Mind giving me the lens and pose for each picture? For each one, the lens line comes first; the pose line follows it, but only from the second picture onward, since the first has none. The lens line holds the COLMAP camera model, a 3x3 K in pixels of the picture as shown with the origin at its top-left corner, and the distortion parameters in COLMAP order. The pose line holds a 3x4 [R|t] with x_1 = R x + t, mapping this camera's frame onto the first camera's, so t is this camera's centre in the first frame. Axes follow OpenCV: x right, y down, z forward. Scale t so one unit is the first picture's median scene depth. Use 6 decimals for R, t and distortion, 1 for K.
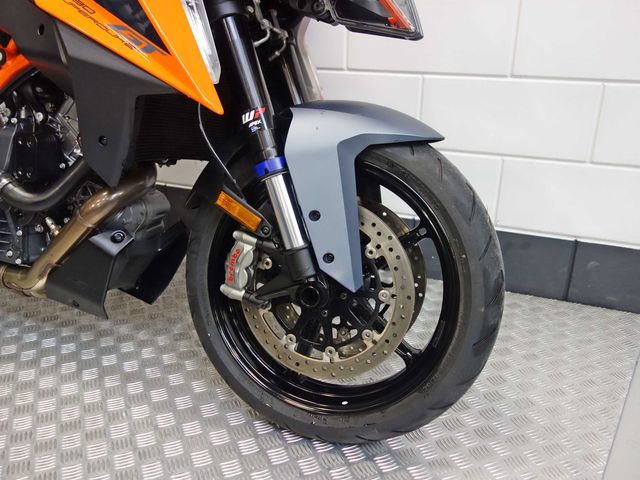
lens RADIAL K [[590.3, 0, 320.0], [0, 590.3, 240.0], [0, 0, 1]] dist [0.002781, -0.005066]
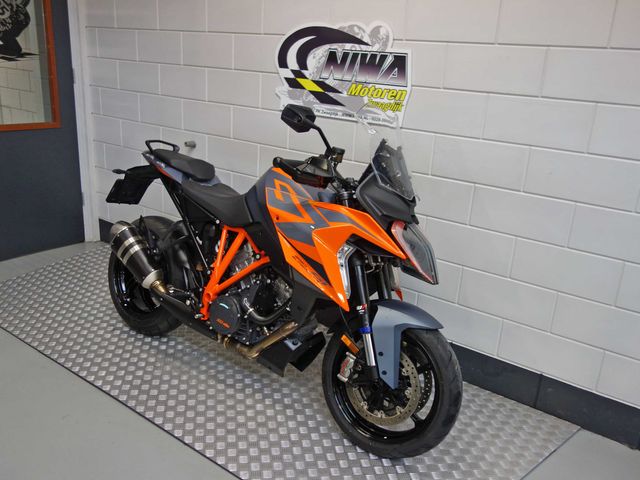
lens RADIAL K [[590.3, 0, 320.0], [0, 590.3, 240.0], [0, 0, 1]] dist [0.002781, -0.005066]
pose [[0.970107, 0.129679, -0.205122, 0.156546], [-0.145043, 0.987502, -0.061667, -0.269893], [0.194561, 0.089576, 0.976792, -1.218609]]
